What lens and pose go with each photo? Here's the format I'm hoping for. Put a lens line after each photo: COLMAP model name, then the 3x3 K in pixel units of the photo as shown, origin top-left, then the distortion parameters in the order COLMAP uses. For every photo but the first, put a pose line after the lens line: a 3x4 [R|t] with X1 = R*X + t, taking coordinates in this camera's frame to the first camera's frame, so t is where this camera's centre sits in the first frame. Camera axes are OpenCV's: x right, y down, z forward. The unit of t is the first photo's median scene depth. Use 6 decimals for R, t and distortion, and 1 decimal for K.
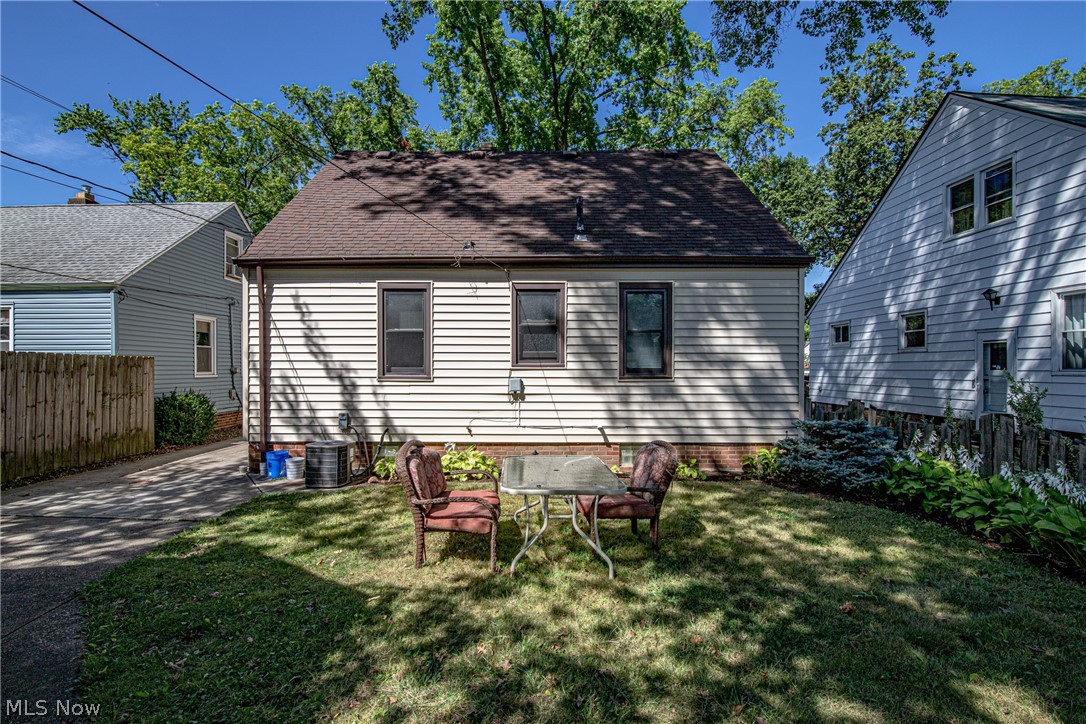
lens RADIAL K [[488.6, 0, 545.1], [0, 488.6, 366.9], [0, 0, 1]] dist [-0.006879, -0.005641]
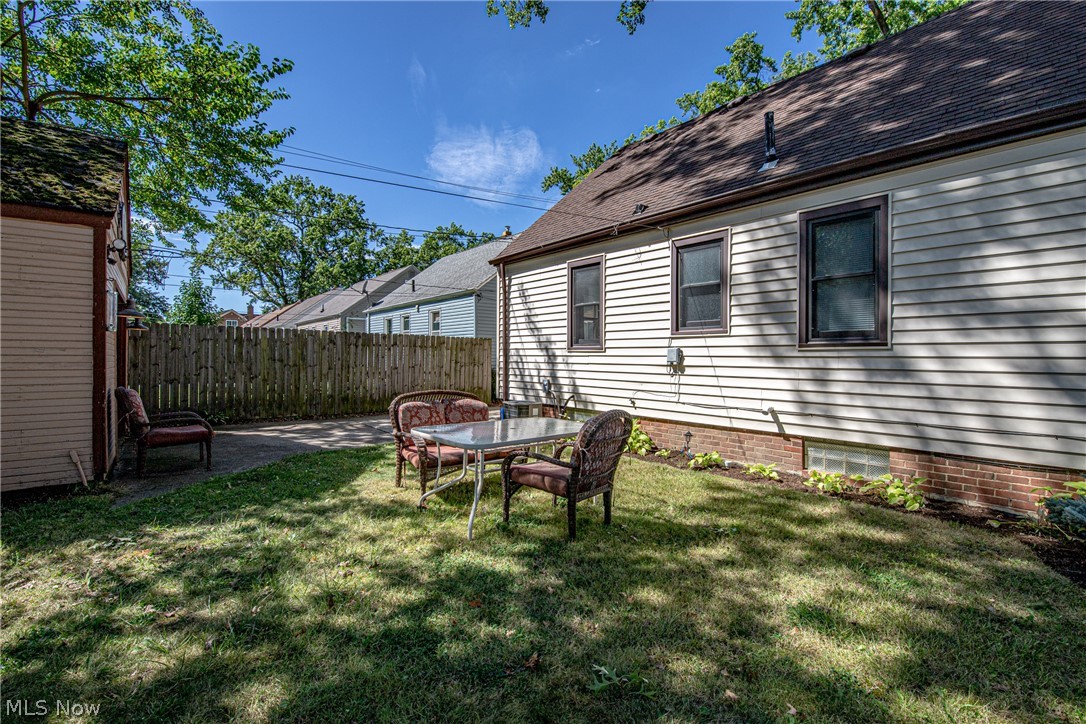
lens RADIAL K [[488.6, 0, 550.5], [0, 488.6, 354.8], [0, 0, 1]] dist [-0.006879, -0.005641]
pose [[0.625013, -0.003865, -0.780605, 0.488154], [-0.001579, 0.999979, -0.006215, 0.042083], [0.780613, 0.005117, 0.624994, 0.272455]]
